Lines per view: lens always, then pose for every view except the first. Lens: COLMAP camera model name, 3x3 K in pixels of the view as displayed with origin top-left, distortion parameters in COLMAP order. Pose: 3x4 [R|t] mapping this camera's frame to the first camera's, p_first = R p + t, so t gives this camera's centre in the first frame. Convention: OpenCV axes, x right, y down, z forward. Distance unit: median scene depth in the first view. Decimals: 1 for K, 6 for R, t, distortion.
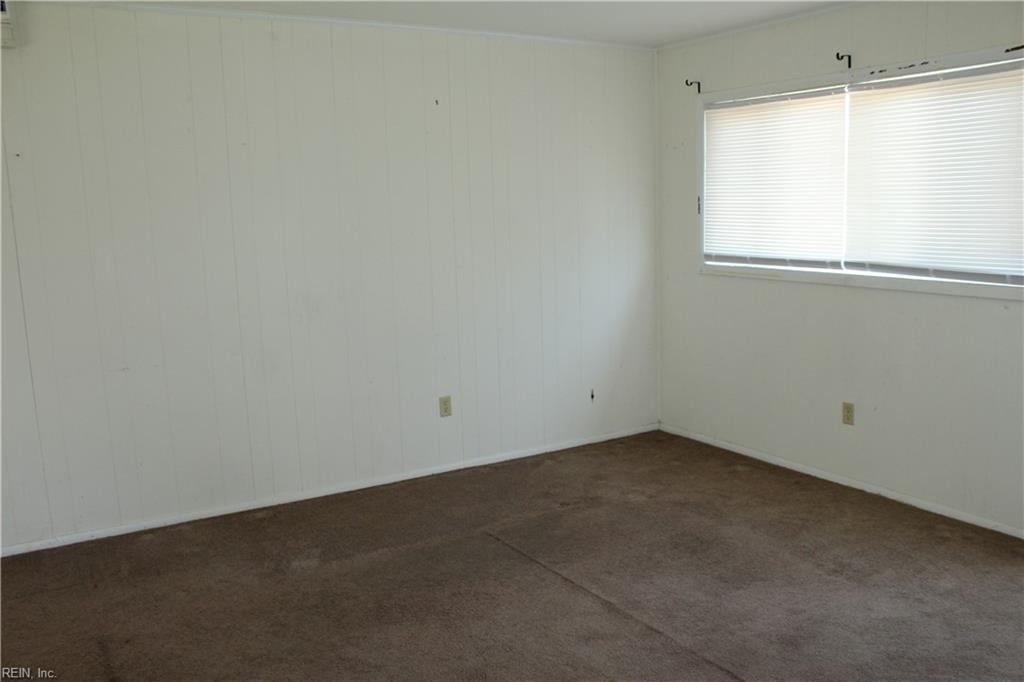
lens RADIAL K [[856.7, 0, 510.9], [0, 856.7, 342.9], [0, 0, 1]] dist [-0.102540, 0.068305]
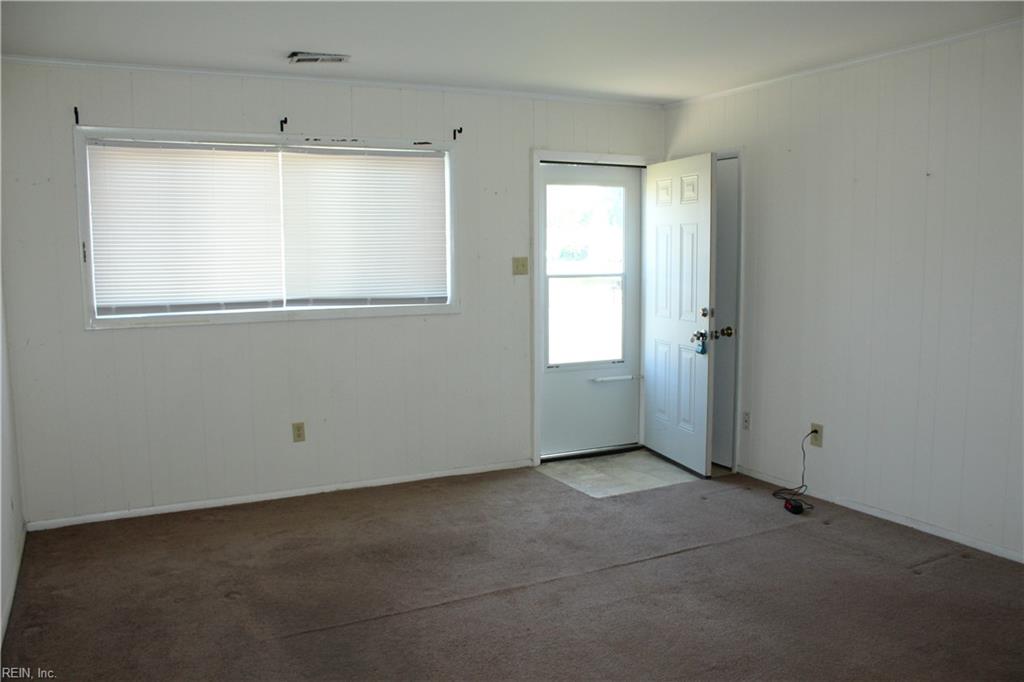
lens RADIAL K [[856.7, 0, 511.8], [0, 856.7, 342.0], [0, 0, 1]] dist [-0.102540, 0.068305]
pose [[0.088078, -0.090203, 0.992021, -0.714479], [0.164627, 0.983515, 0.074813, -0.075782], [-0.982415, 0.156724, 0.101476, 0.591370]]
